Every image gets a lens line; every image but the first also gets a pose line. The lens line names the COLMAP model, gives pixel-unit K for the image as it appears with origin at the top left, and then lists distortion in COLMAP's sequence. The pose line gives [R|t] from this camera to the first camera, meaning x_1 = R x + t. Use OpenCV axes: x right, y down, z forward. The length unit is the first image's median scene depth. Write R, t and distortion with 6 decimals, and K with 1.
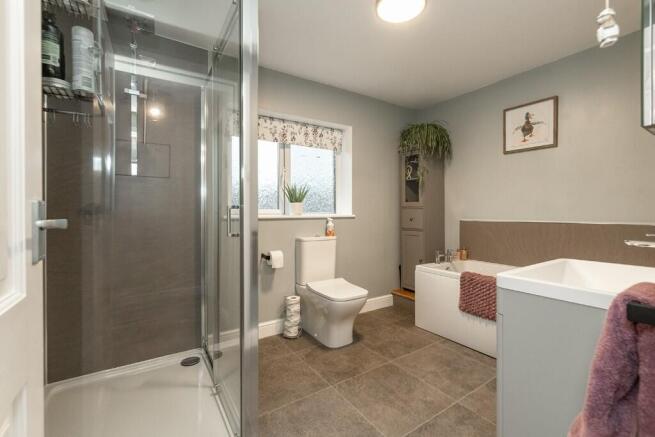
lens RADIAL K [[283.4, 0, 326.7], [0, 283.4, 211.4], [0, 0, 1]] dist [0.000024, 0.000025]
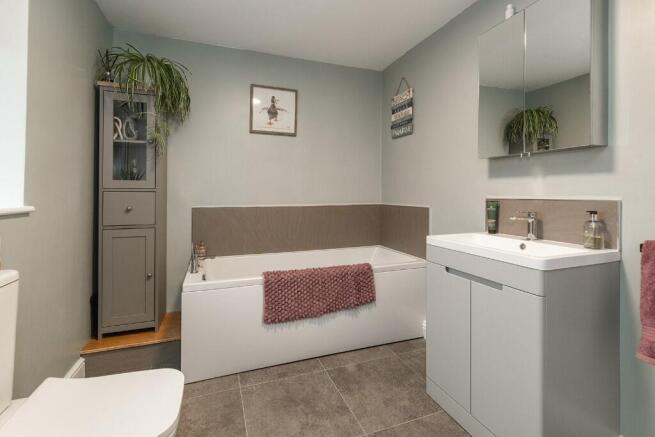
lens RADIAL K [[292.1, 0, 326.2], [0, 292.1, 190.3], [0, 0, 1]] dist [-0.001169, -0.000131]
pose [[0.243465, 0.009217, 0.969866, -0.233433], [0.004472, 0.999934, -0.010625, -0.006533], [-0.969899, 0.006924, 0.243408, 0.567210]]
